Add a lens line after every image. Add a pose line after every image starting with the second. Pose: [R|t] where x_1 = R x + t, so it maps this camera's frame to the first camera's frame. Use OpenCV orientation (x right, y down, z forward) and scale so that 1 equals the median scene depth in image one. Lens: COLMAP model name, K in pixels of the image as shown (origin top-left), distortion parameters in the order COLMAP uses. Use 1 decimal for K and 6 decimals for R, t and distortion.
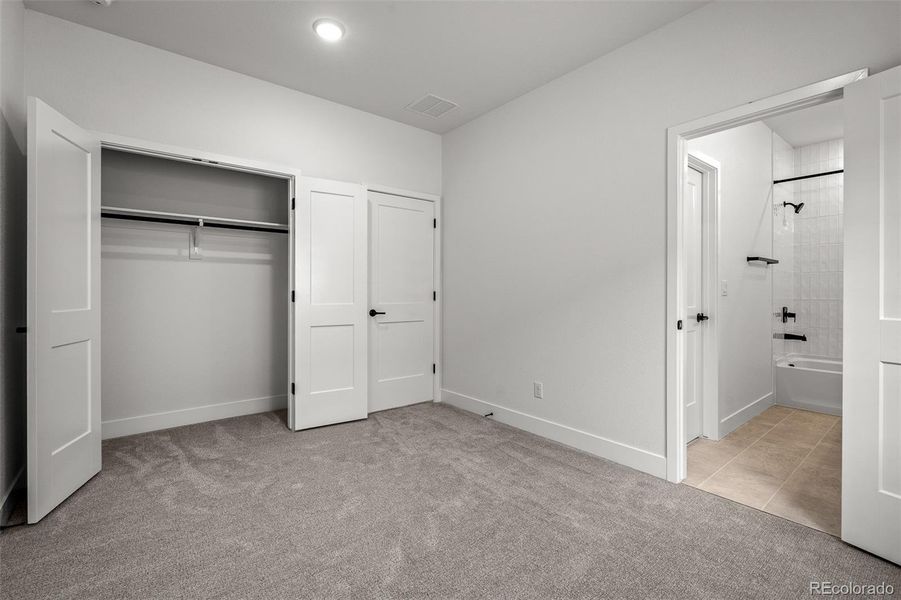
lens RADIAL K [[394.0, 0, 450.1], [0, 394.0, 297.2], [0, 0, 1]] dist [-0.001770, -0.000349]
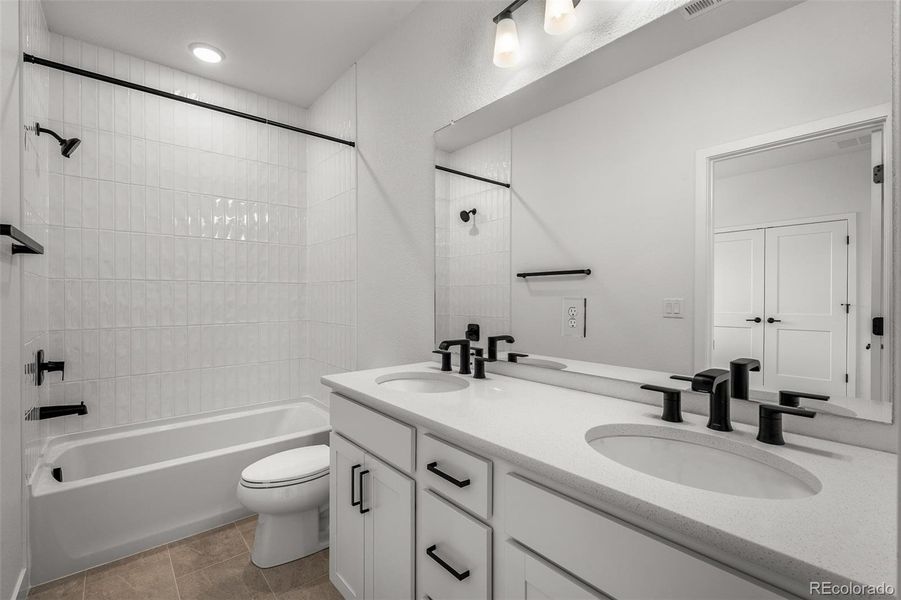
lens RADIAL K [[394.0, 0, 450.1], [0, 394.0, 297.2], [0, 0, 1]] dist [-0.001770, -0.000349]
pose [[-0.043925, 0.000317, 0.999035, 0.373430], [0.014930, 0.999888, 0.000339, -0.032137], [-0.998923, 0.014930, -0.043925, 0.547218]]
